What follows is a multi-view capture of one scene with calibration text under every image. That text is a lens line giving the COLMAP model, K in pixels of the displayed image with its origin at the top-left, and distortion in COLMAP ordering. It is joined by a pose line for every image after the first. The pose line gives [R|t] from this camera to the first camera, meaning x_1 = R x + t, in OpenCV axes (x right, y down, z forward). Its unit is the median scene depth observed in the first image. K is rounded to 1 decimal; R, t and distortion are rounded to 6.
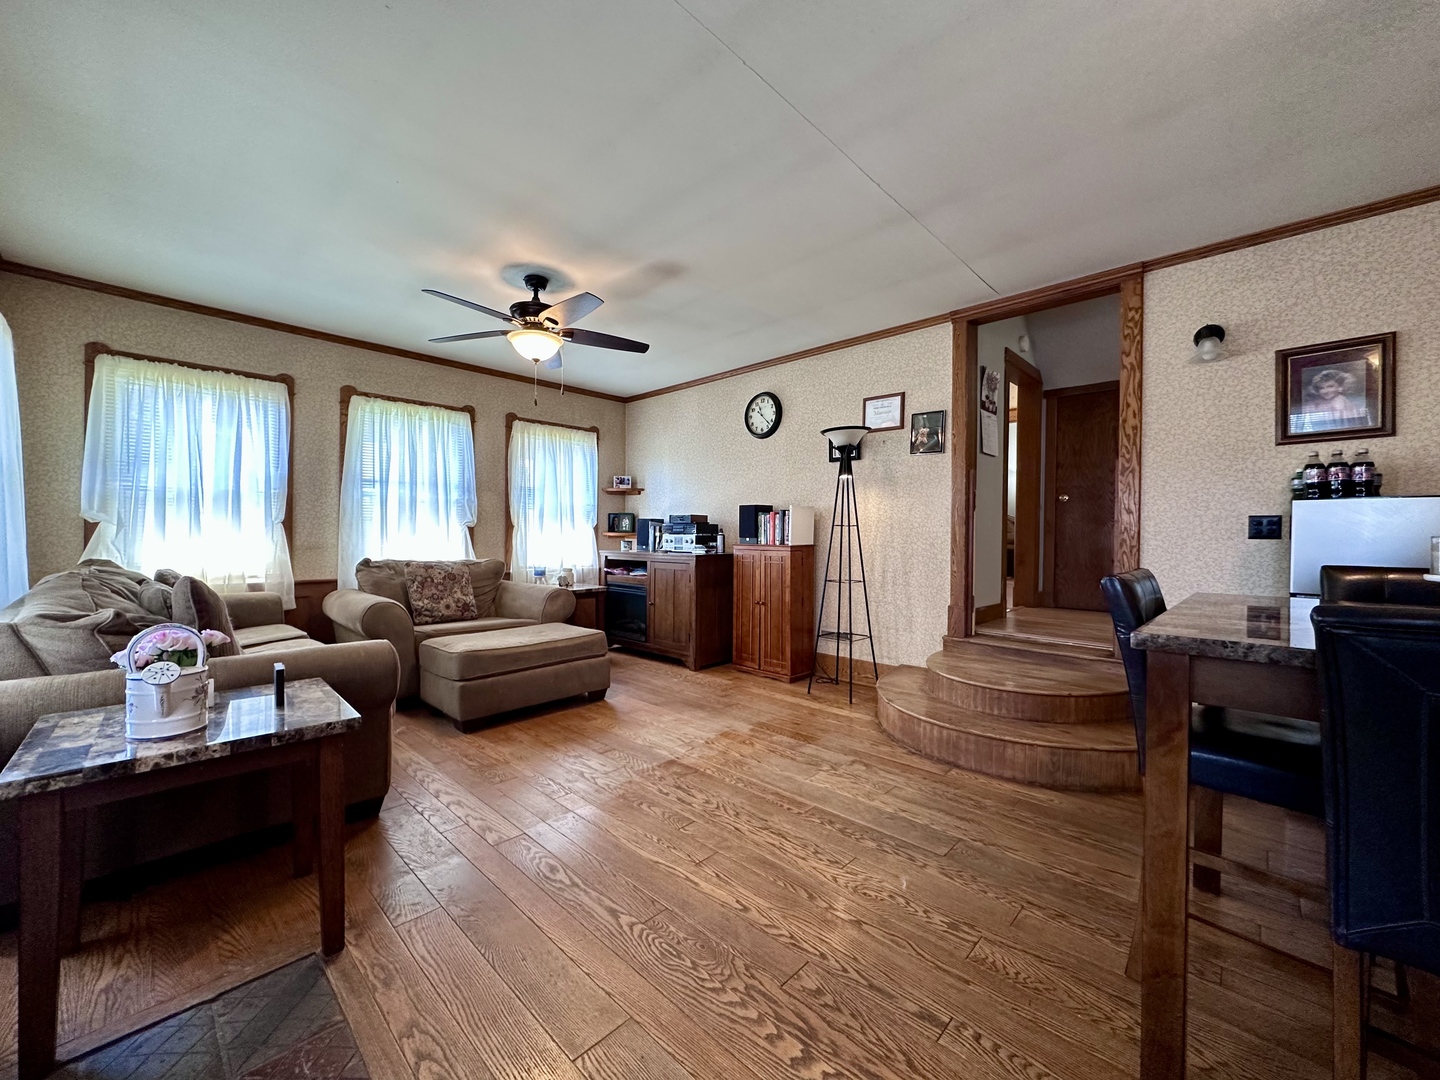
lens RADIAL K [[569.5, 0, 716.7], [0, 569.5, 538.6], [0, 0, 1]] dist [-0.005340, 0.000787]
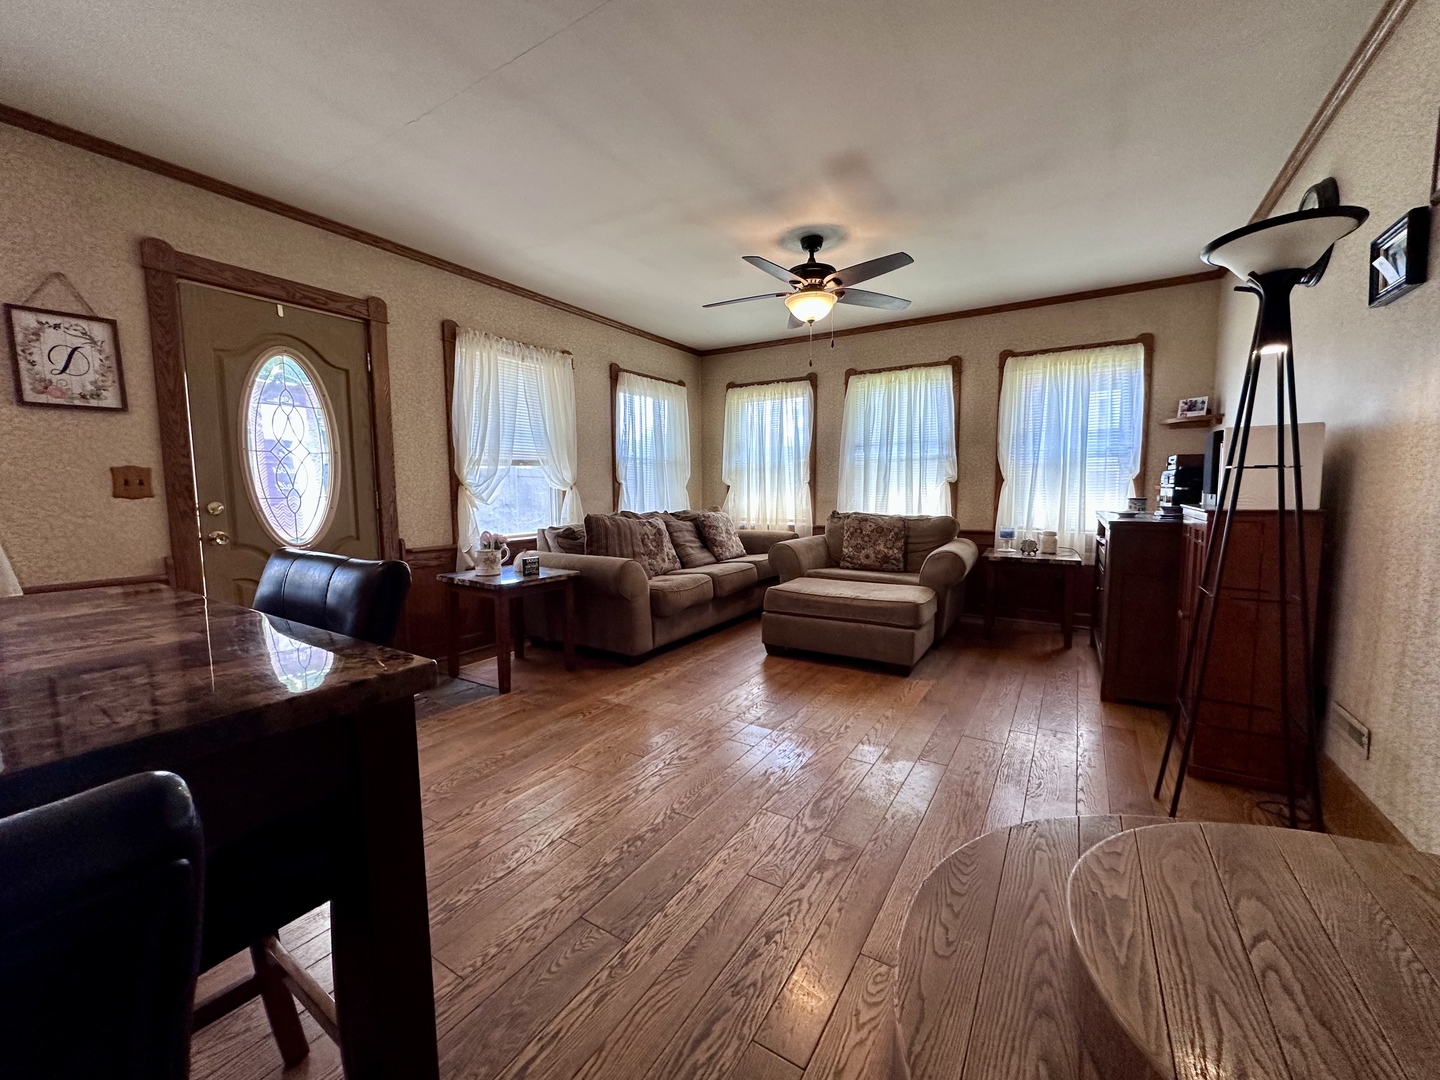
lens RADIAL K [[569.5, 0, 715.7], [0, 569.5, 536.3], [0, 0, 1]] dist [-0.005340, 0.000787]
pose [[0.204785, 0.073239, -0.976063, 0.542848], [0.000576, 0.997188, 0.074945, -0.002232], [0.978807, -0.015909, 0.204167, 0.490326]]
